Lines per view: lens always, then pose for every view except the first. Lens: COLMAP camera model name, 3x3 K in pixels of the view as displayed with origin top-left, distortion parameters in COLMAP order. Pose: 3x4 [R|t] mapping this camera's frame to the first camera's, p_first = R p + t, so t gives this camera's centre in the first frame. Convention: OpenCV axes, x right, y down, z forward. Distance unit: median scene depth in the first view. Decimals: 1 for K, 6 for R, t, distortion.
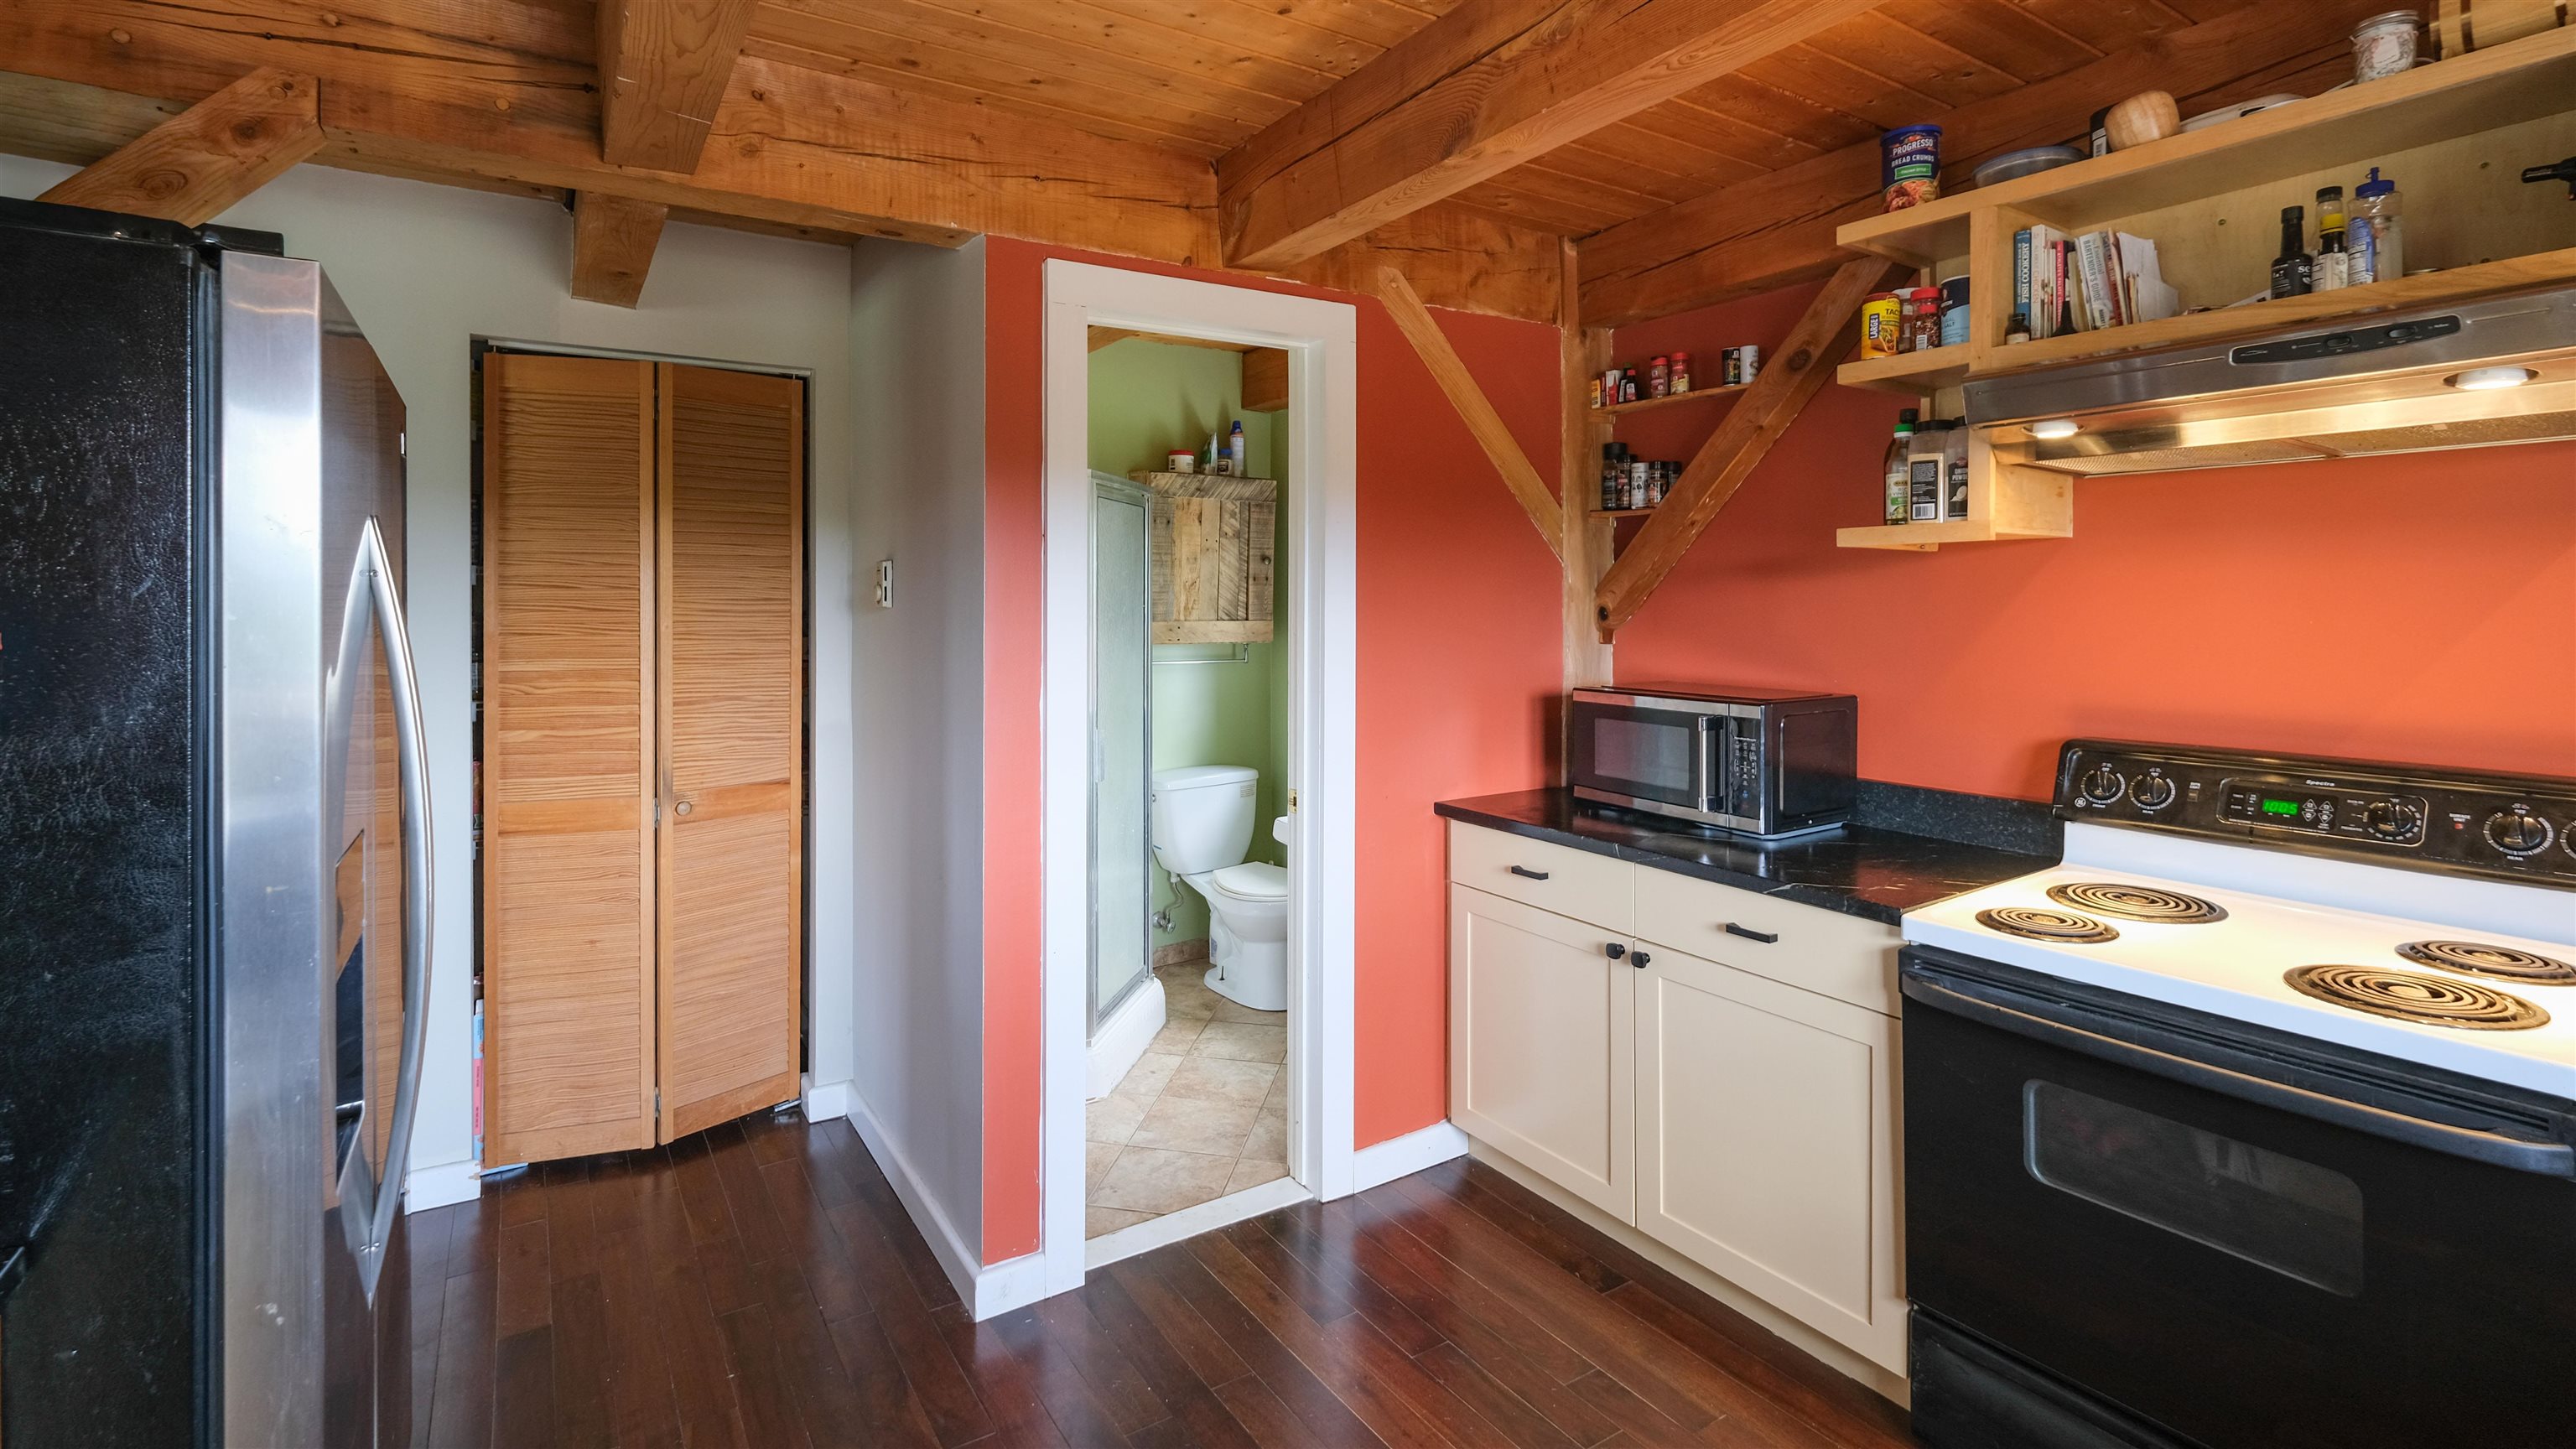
lens RADIAL K [[1160.0, 0, 1221.8], [0, 1160.0, 605.6], [0, 0, 1]] dist [0.001466, 0.000430]
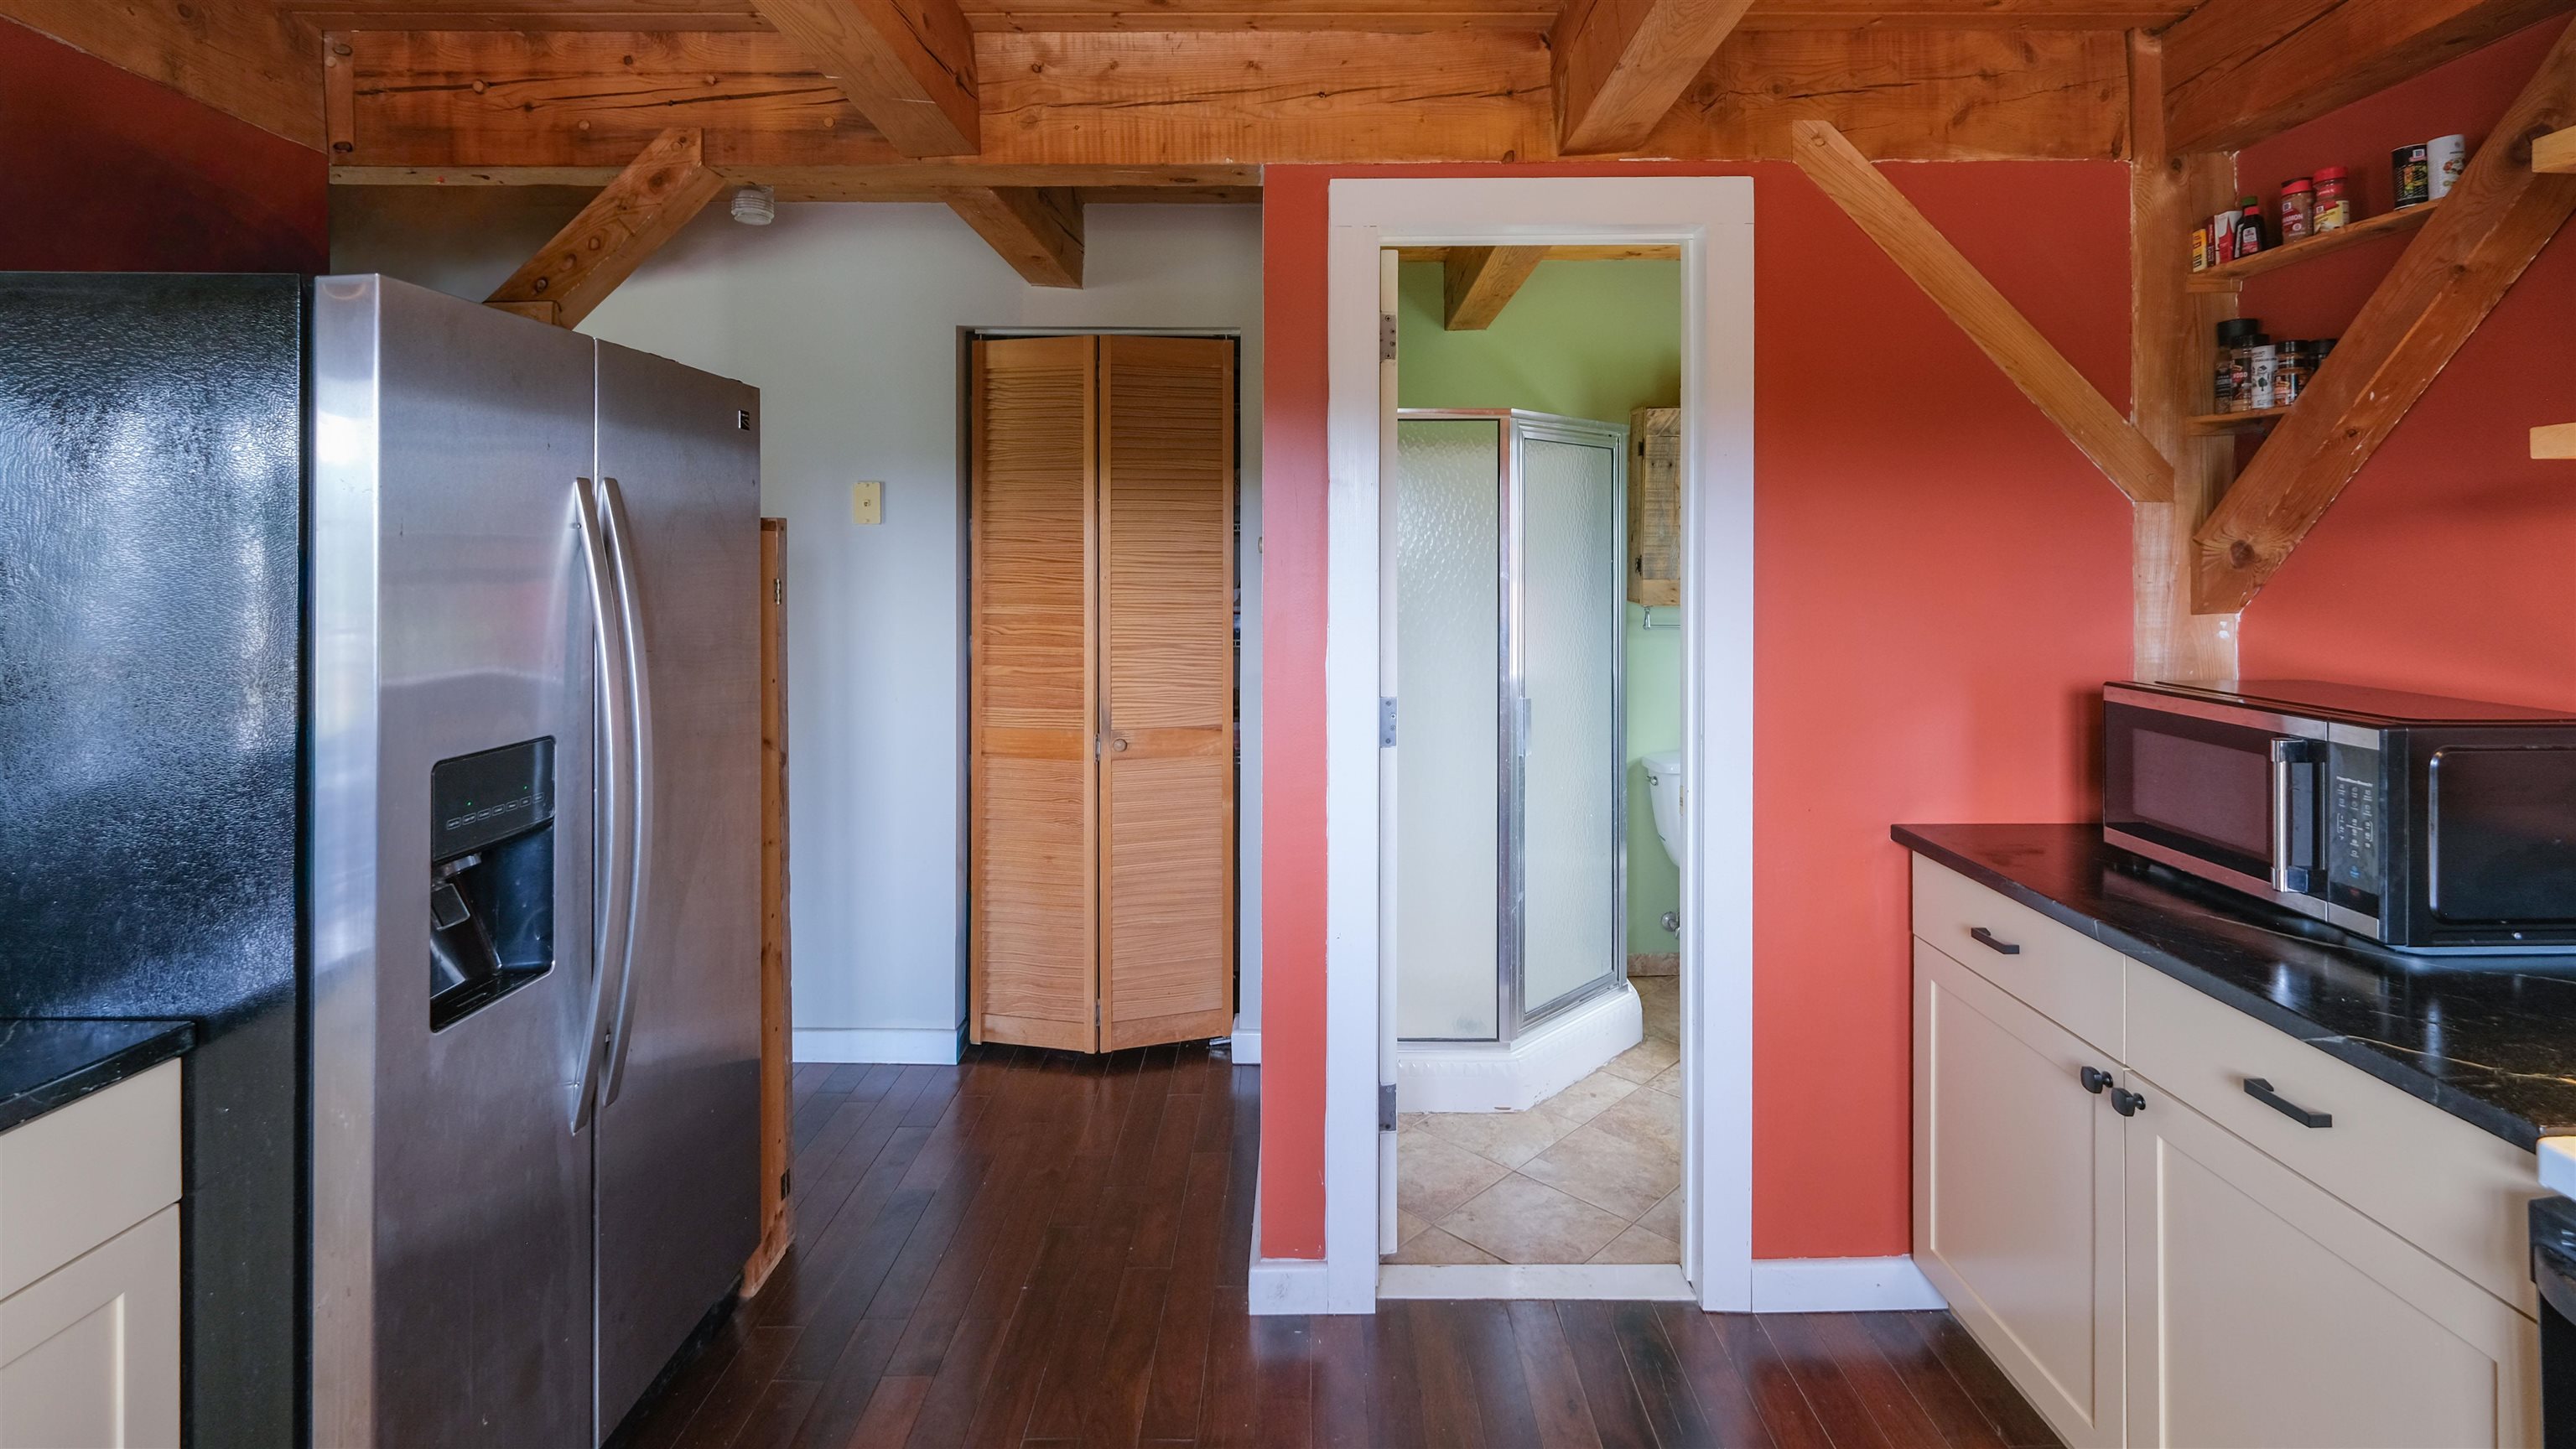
lens RADIAL K [[1162.6, 0, 1346.7], [0, 1162.6, 557.4], [0, 0, 1]] dist [-0.004441, -0.000024]
pose [[0.854848, 0.002738, -0.518871, 0.290256], [-0.006017, 0.999971, -0.004637, 0.003511], [0.518844, 0.007086, 0.854840, 0.191378]]
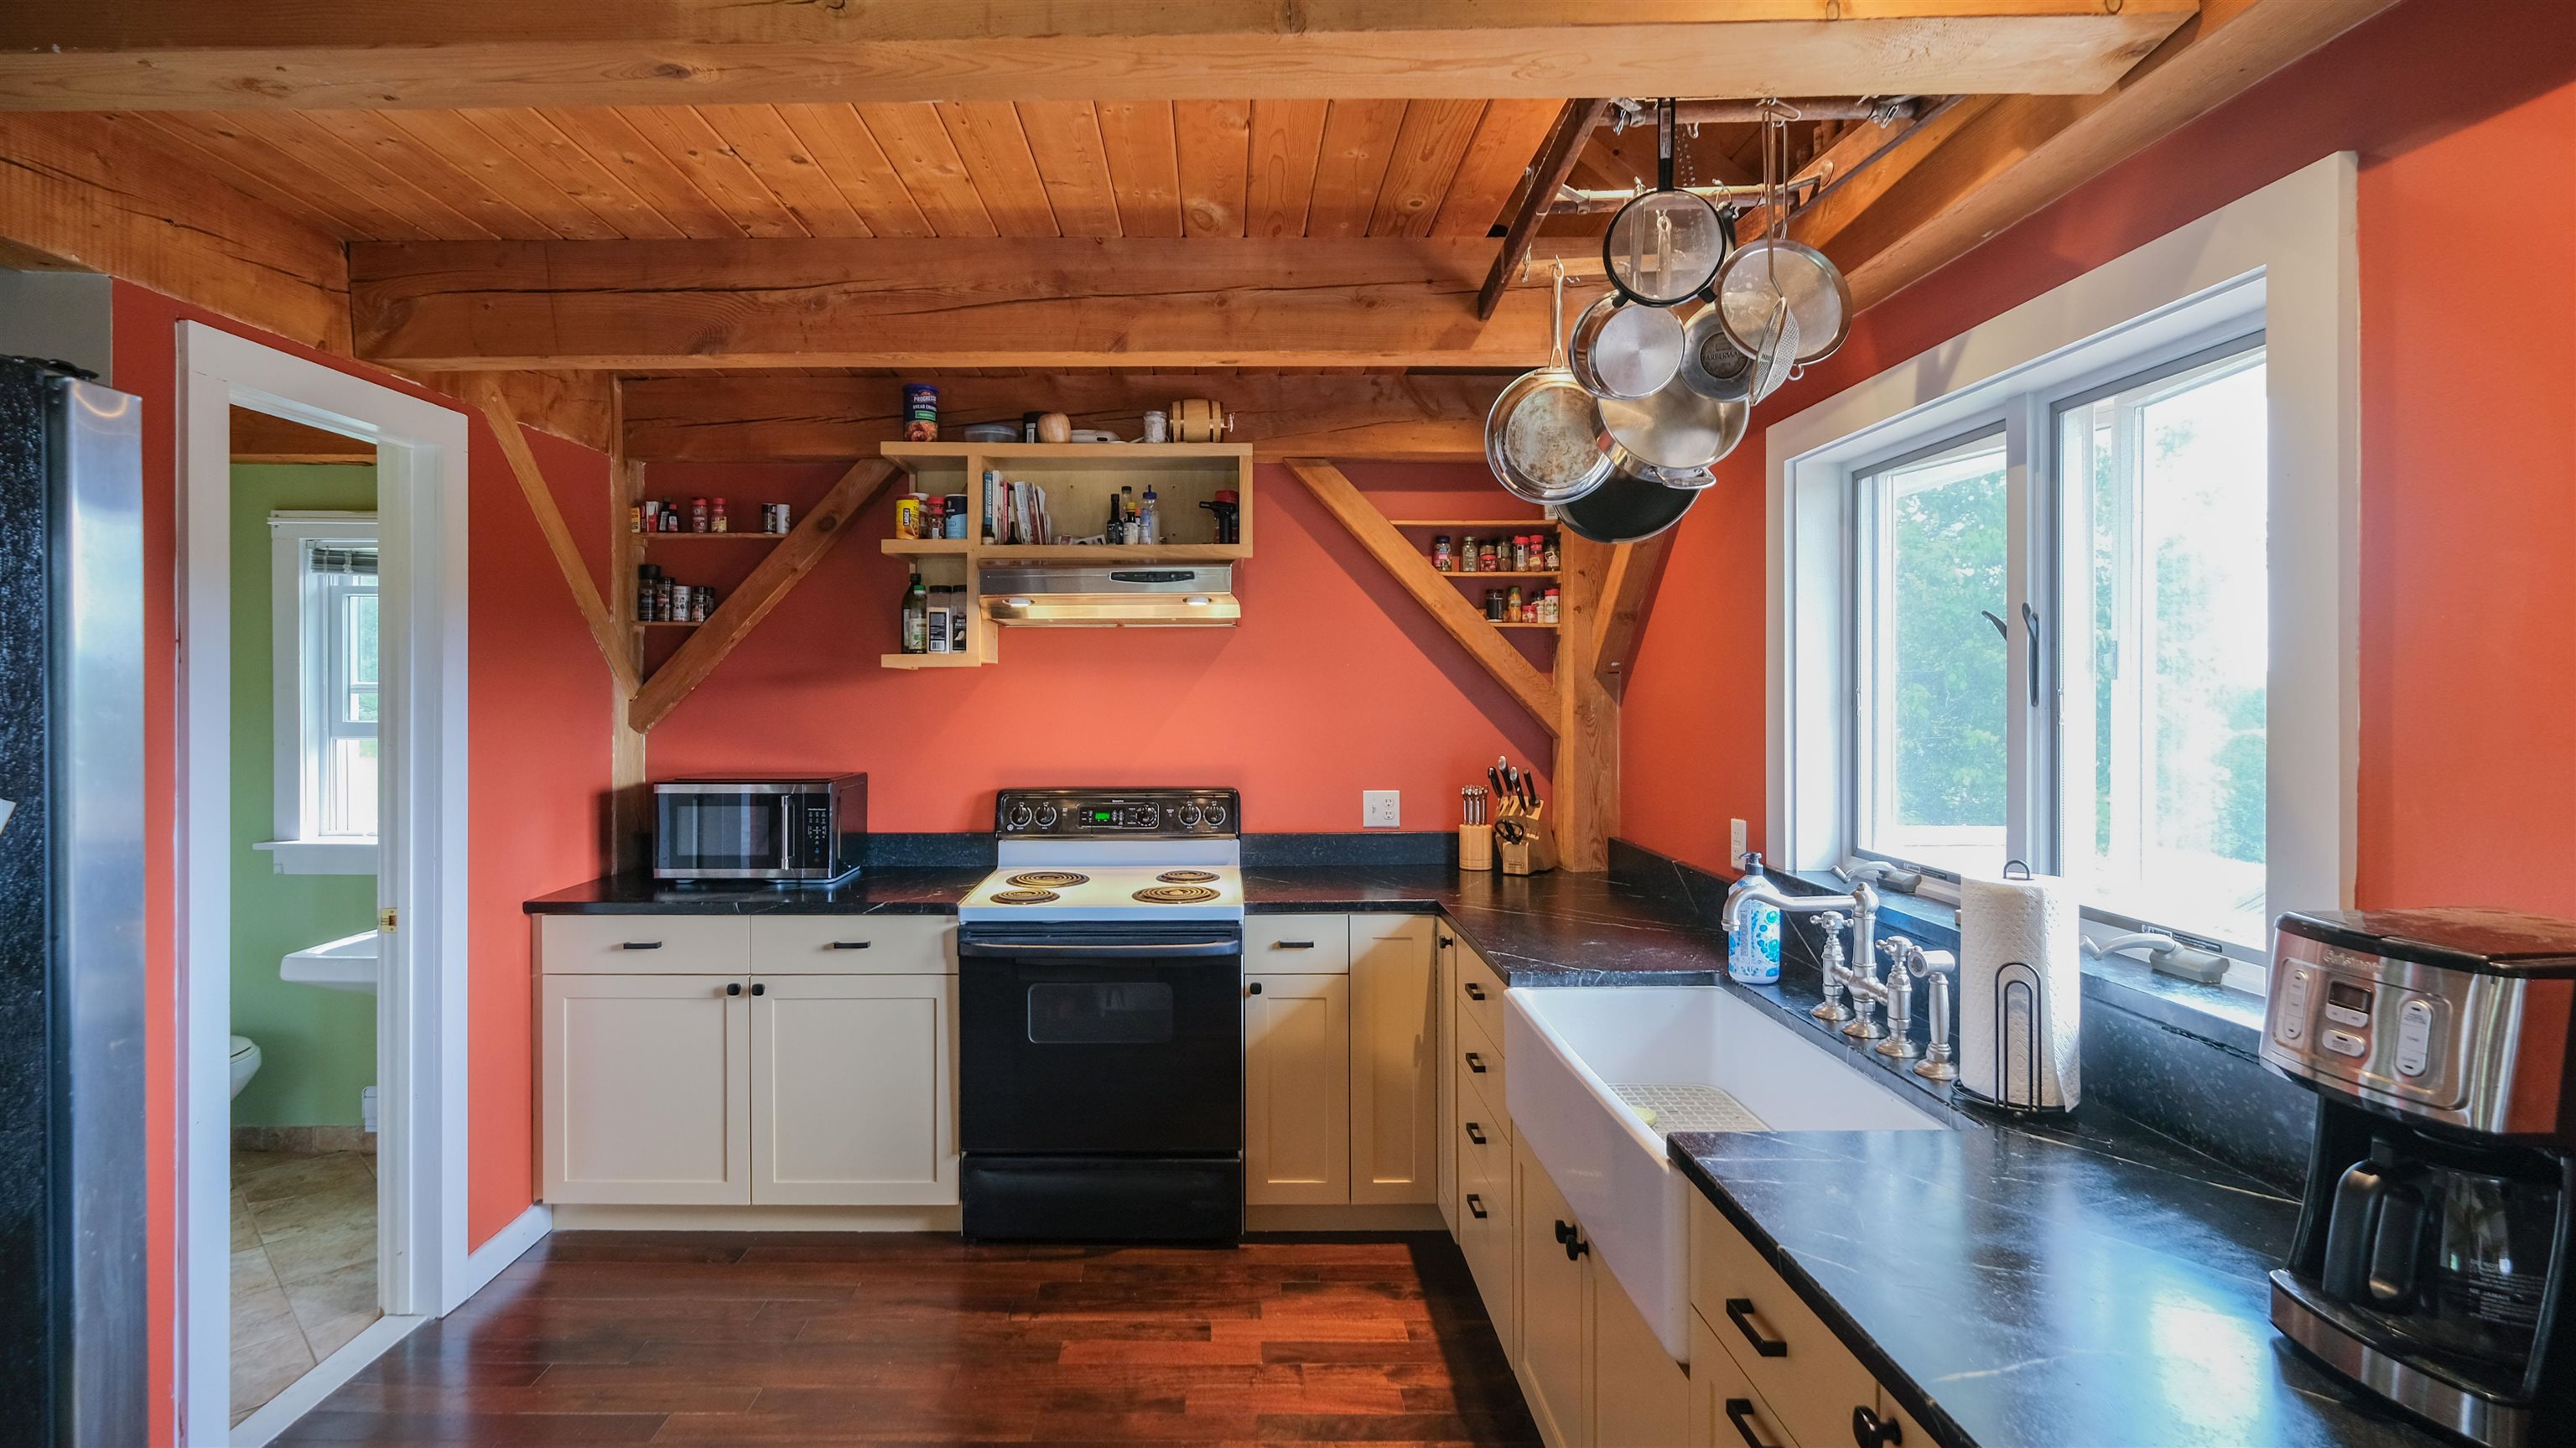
lens RADIAL K [[1216.5, 0, 1288.9], [0, 1216.5, 698.7], [0, 0, 1]] dist [-0.001326, -0.000152]
pose [[0.476429, -0.006937, 0.879185, -0.477153], [0.005190, 0.999974, 0.005077, -0.014908], [-0.879197, 0.002144, 0.476453, -0.129070]]
